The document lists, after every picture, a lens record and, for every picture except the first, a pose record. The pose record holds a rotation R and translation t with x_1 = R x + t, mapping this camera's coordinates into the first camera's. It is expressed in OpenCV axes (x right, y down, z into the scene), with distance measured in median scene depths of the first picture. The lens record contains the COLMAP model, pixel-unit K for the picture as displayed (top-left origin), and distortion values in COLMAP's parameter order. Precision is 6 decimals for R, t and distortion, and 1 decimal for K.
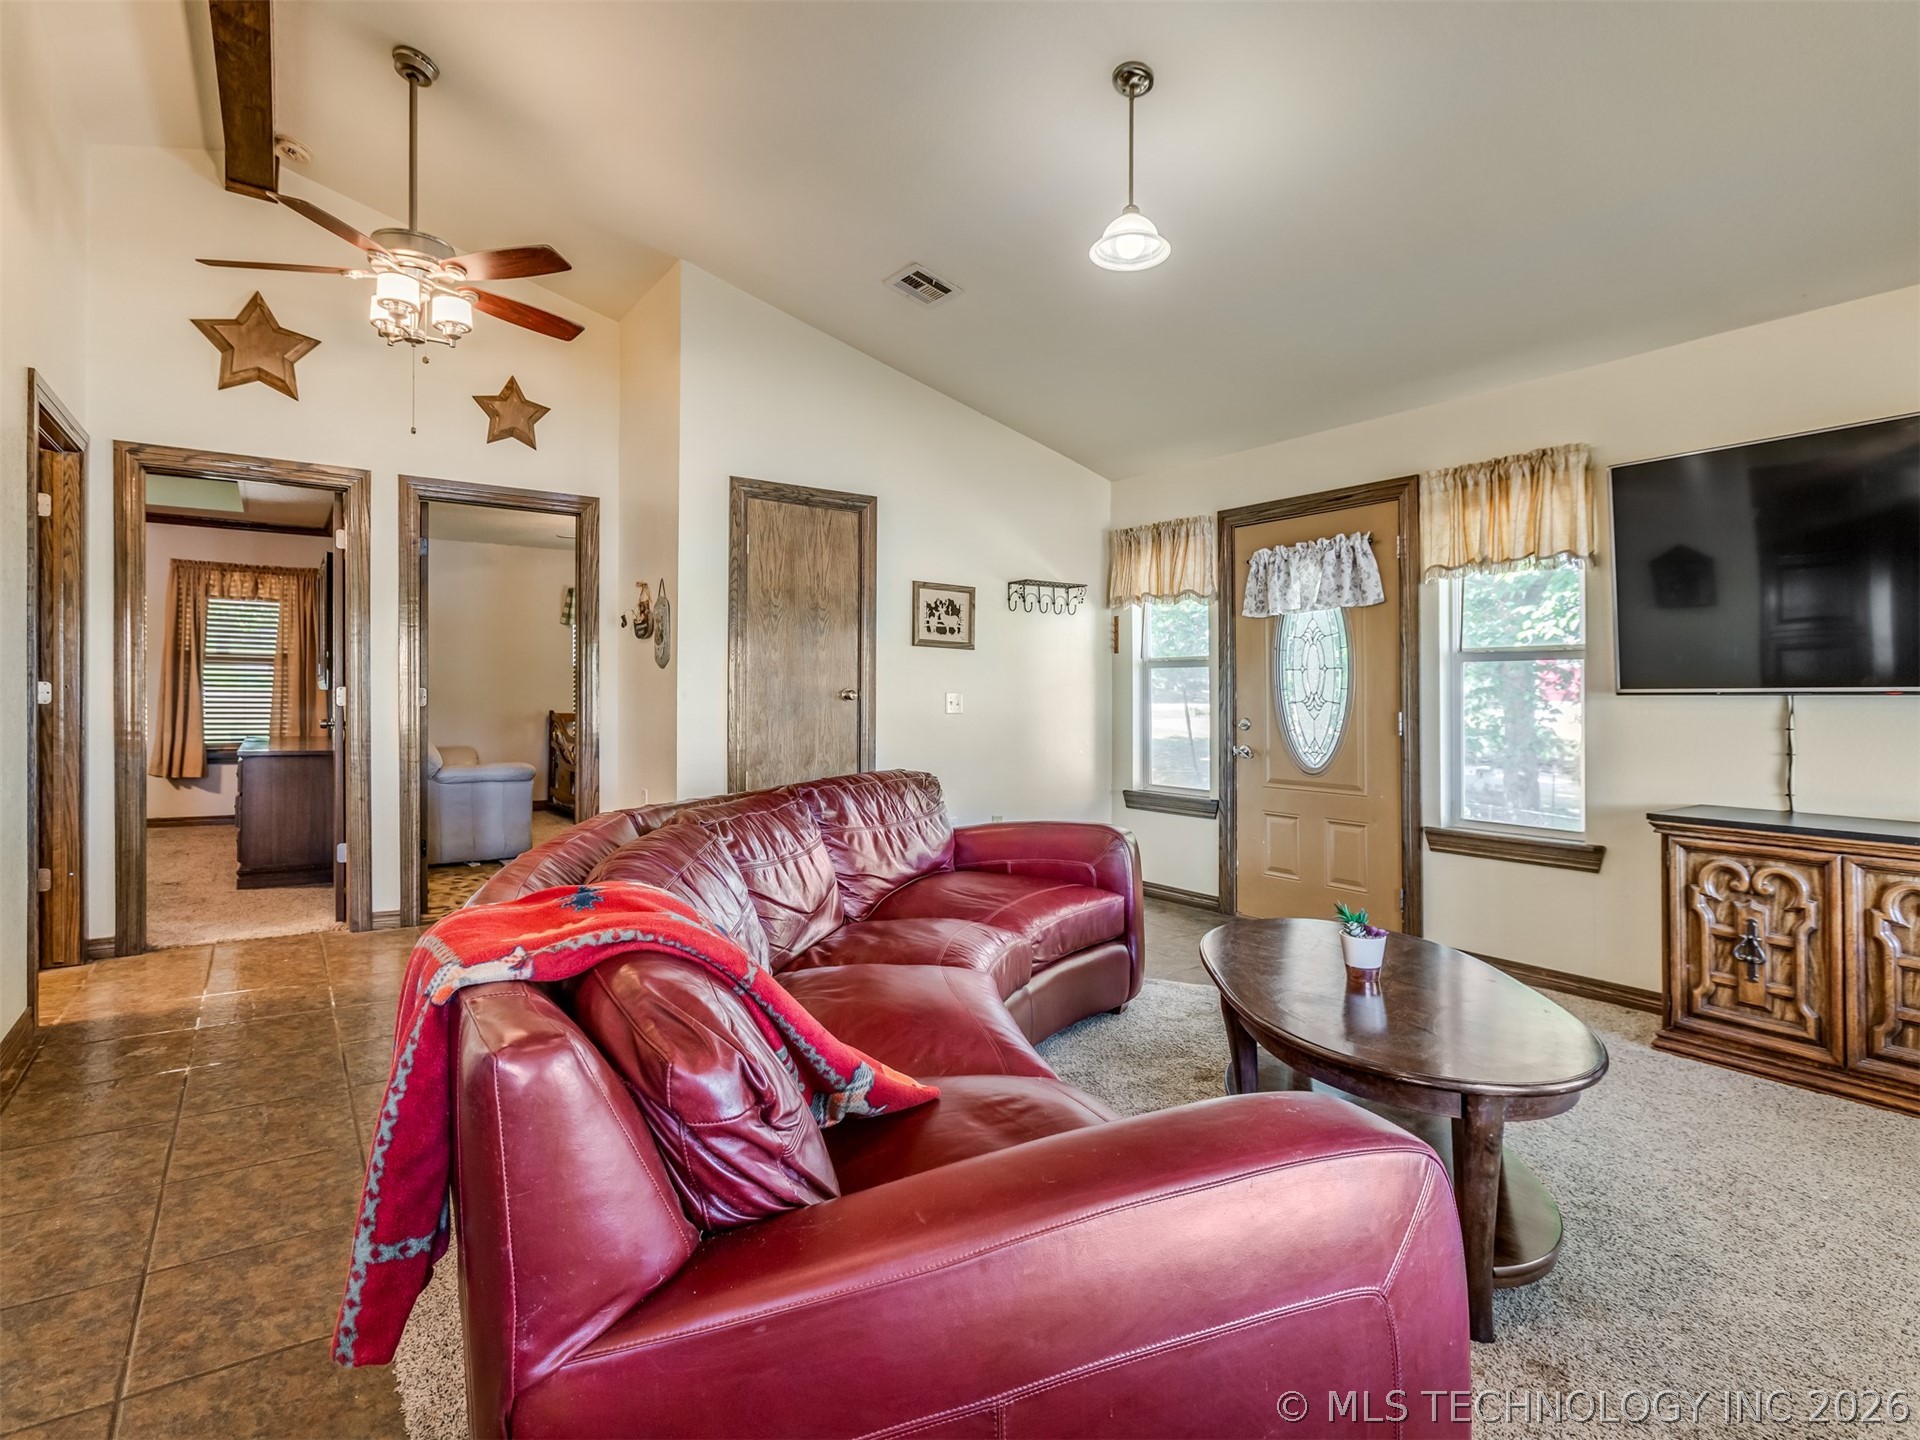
lens RADIAL K [[996.7, 0, 802.0], [0, 996.7, 682.4], [0, 0, 1]] dist [-0.039545, 0.013896]
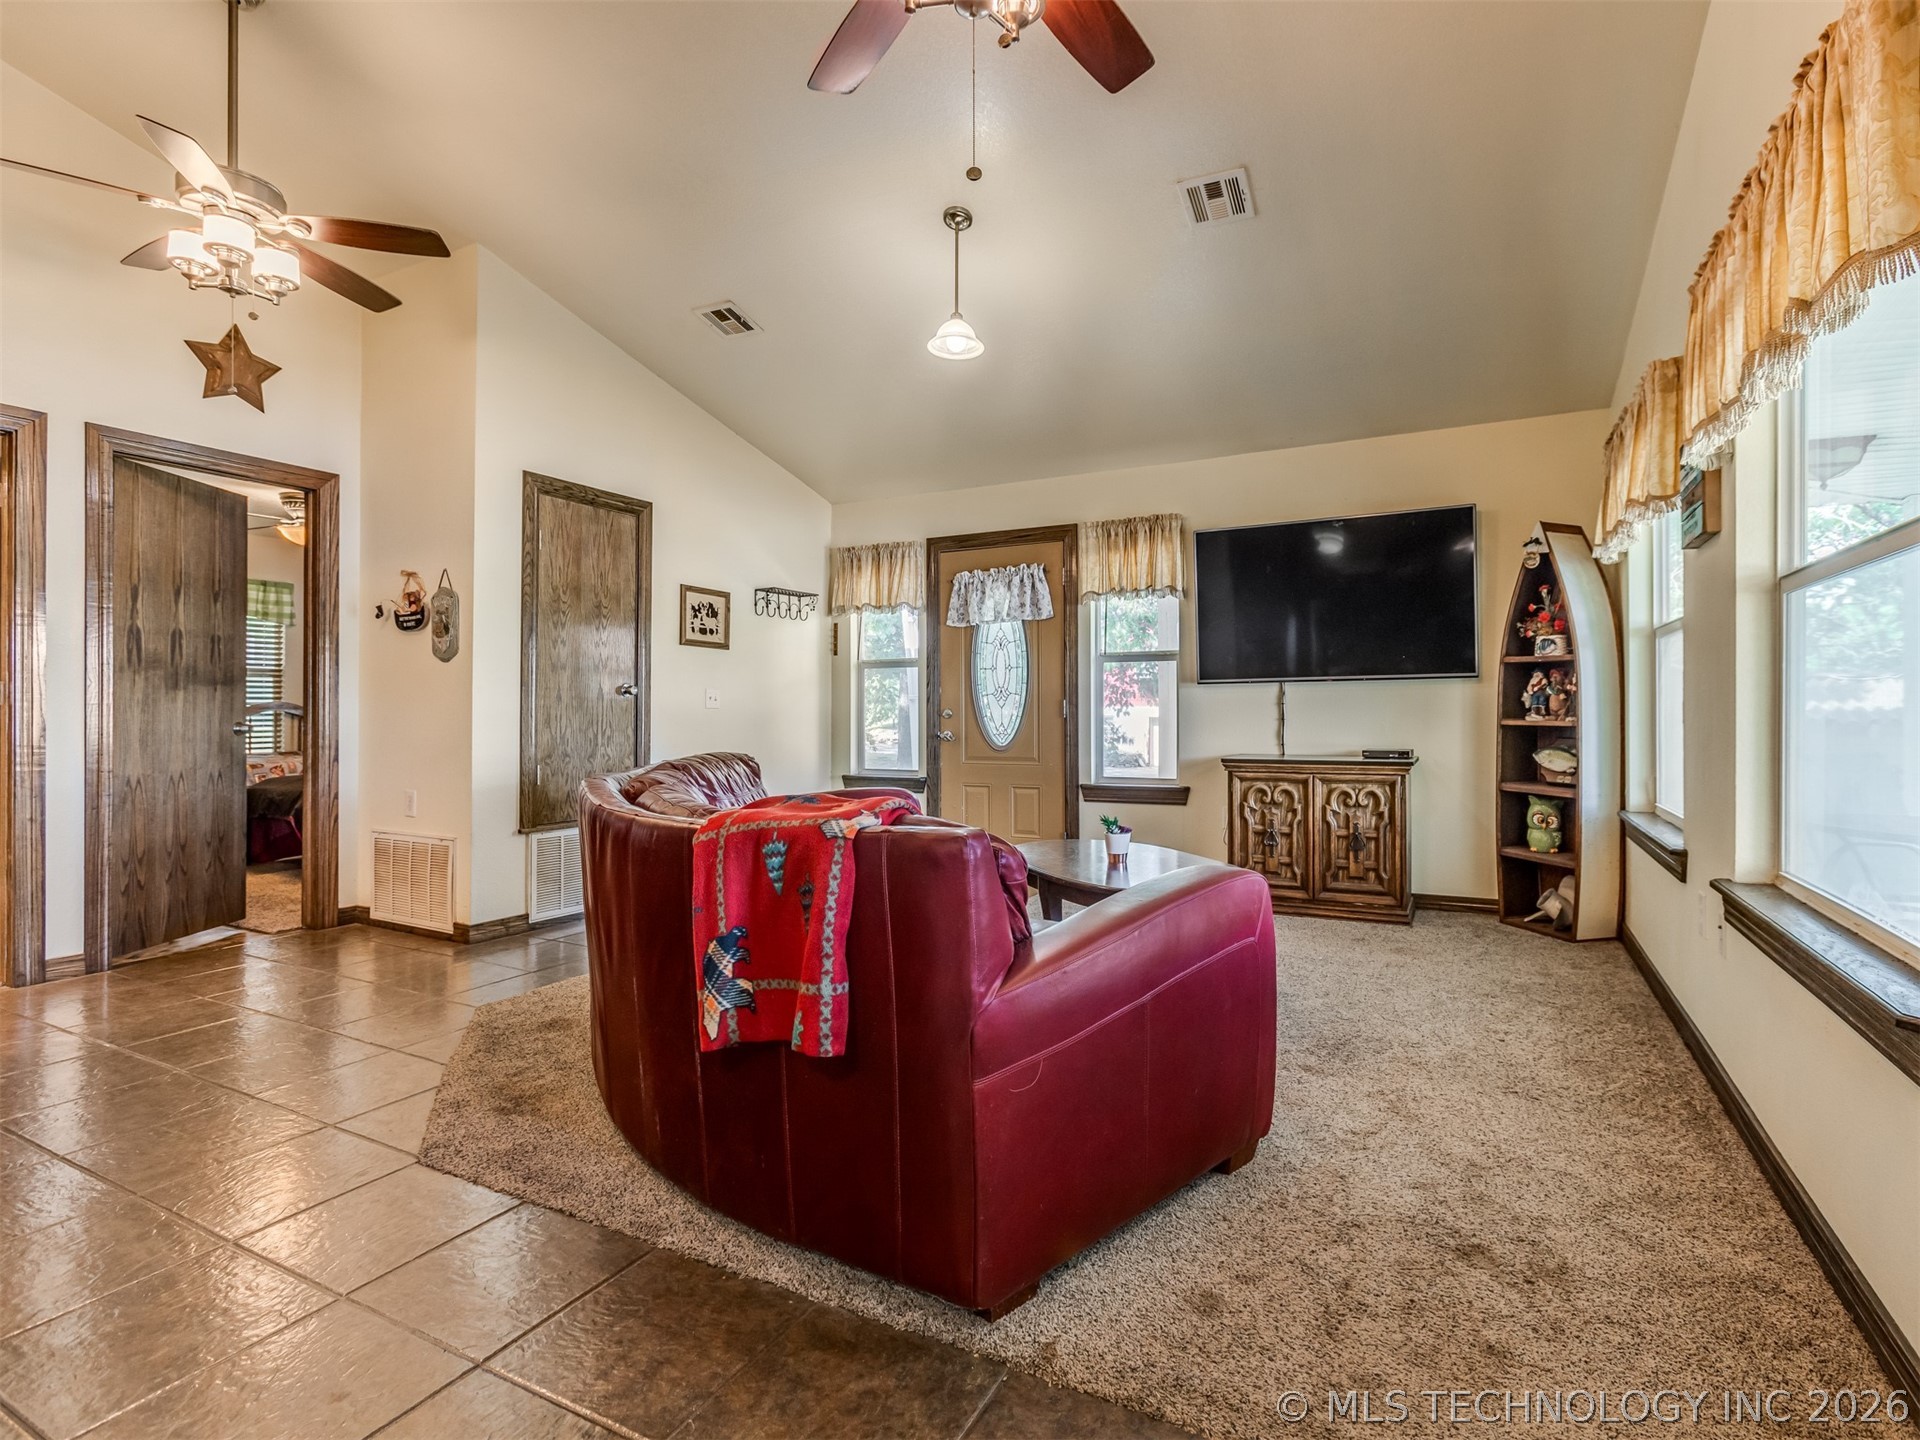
lens RADIAL K [[1031.8, 0, 1004.7], [0, 1031.8, 720.6], [0, 0, 1]] dist [-0.044944, 0.028591]
pose [[0.830333, -0.020952, 0.556873, -0.239930], [0.006687, 0.999596, 0.027638, 0.018486], [-0.557227, -0.019225, 0.830138, -0.123150]]
